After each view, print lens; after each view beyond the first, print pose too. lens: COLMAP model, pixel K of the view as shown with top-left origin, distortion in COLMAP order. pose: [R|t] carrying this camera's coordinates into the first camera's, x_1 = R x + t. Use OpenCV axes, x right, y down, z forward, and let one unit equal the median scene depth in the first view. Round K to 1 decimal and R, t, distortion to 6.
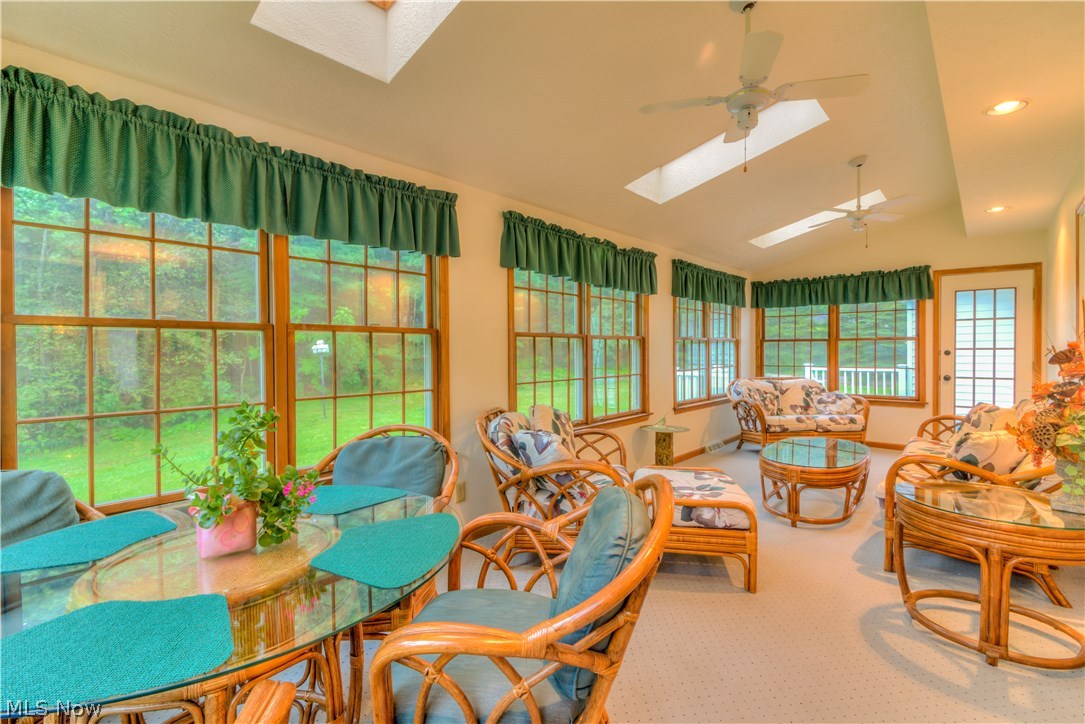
lens RADIAL K [[494.3, 0, 548.8], [0, 494.3, 354.5], [0, 0, 1]] dist [0.020656, -0.014419]
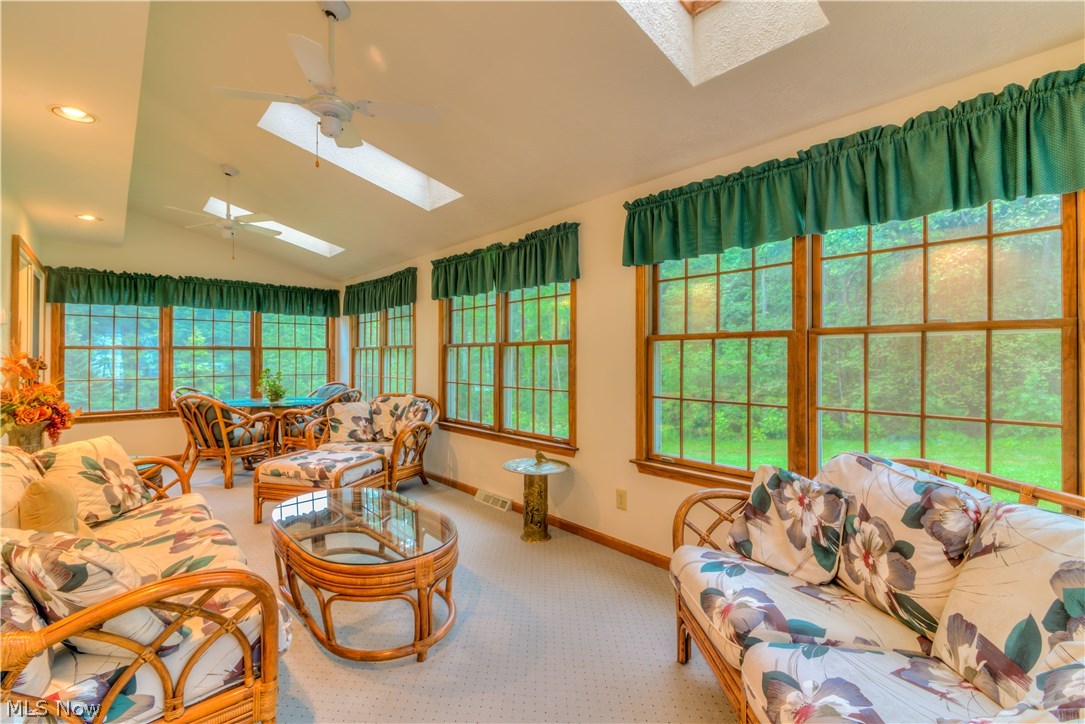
lens RADIAL K [[494.3, 0, 548.8], [0, 494.3, 354.5], [0, 0, 1]] dist [0.020656, -0.014419]
pose [[-0.129623, 0.006700, -0.991541, 0.981649], [-0.004482, 0.999963, 0.007343, -0.020383], [0.991553, 0.005396, -0.129589, 1.137998]]
